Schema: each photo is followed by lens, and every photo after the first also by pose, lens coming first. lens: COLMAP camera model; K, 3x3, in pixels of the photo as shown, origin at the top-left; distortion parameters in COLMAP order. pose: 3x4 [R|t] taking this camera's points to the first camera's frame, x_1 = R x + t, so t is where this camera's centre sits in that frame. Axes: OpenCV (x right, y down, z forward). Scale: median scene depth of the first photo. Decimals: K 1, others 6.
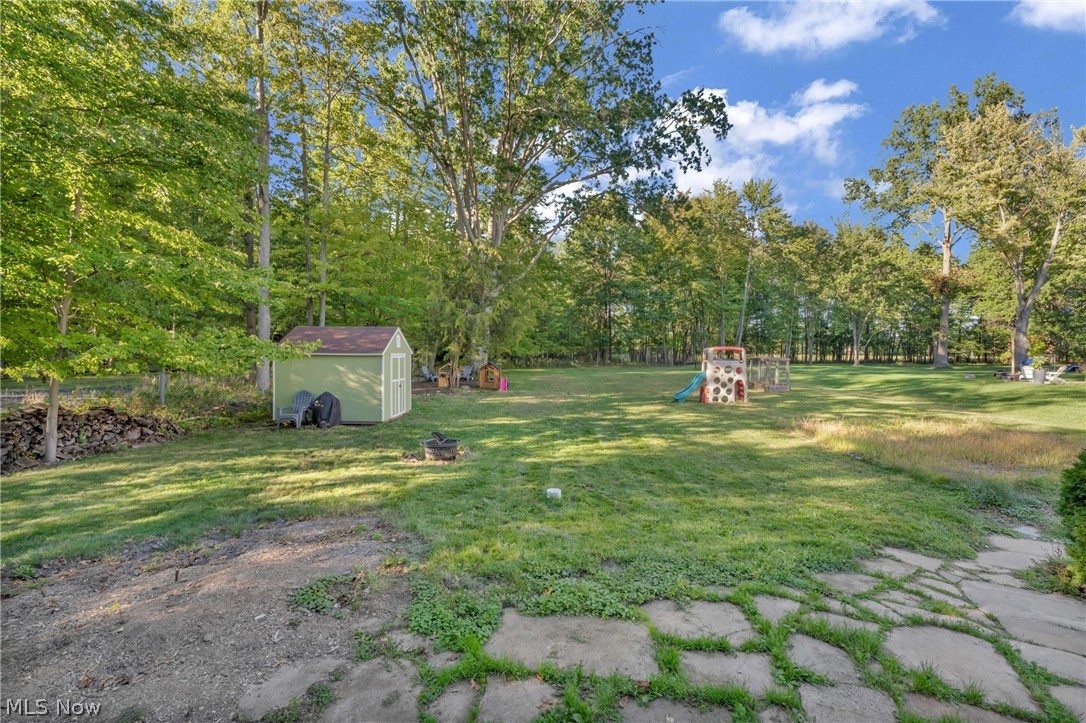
lens RADIAL K [[444.5, 0, 547.5], [0, 444.5, 359.6], [0, 0, 1]] dist [-0.001510, -0.000035]
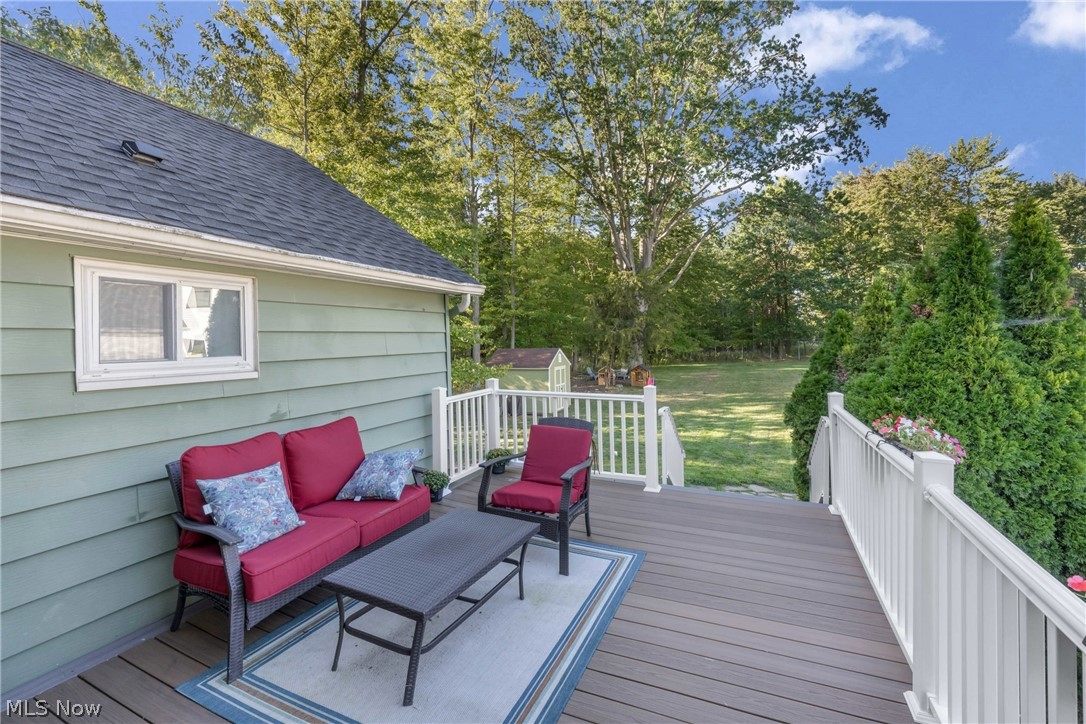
lens RADIAL K [[451.7, 0, 561.3], [0, 451.7, 340.5], [0, 0, 1]] dist [-0.000581, -0.000042]
pose [[0.934221, -0.025494, -0.355783, 0.122744], [0.018430, 0.999560, -0.023230, -0.039998], [0.356219, 0.015145, 0.934280, -0.236760]]
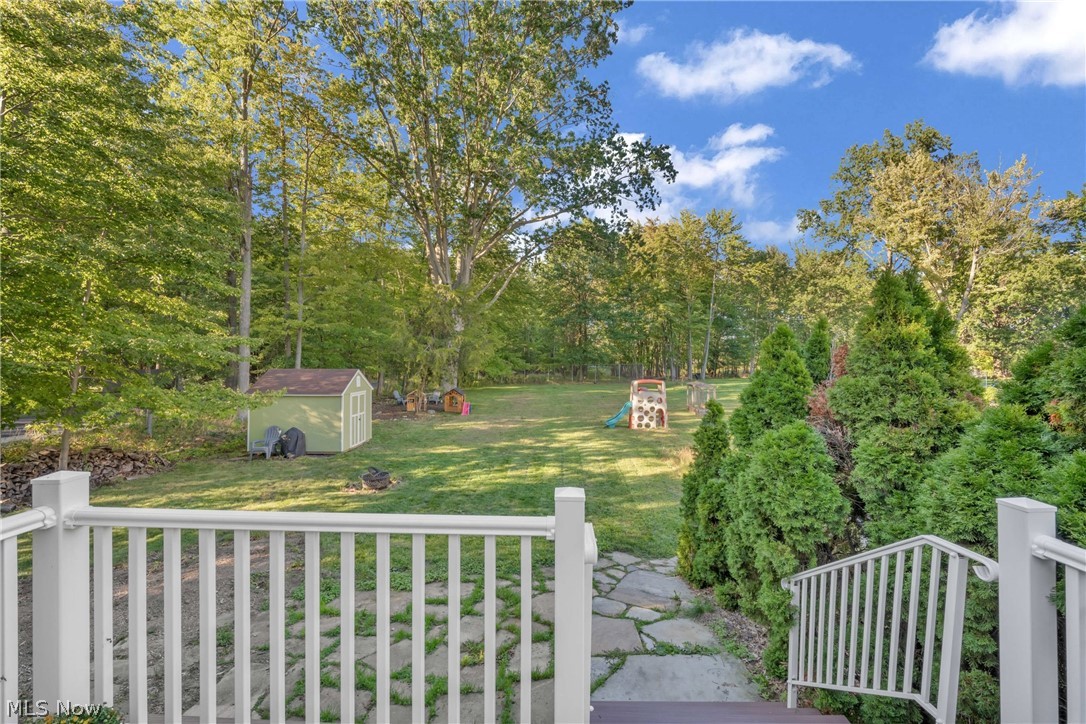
lens RADIAL K [[438.1, 0, 550.1], [0, 438.1, 357.3], [0, 0, 1]] dist [-0.000794, -0.000268]
pose [[0.999483, -0.001855, 0.032099, 0.083871], [0.002832, 0.999532, -0.030445, -0.042695], [-0.032027, 0.030520, 0.999021, -0.109755]]
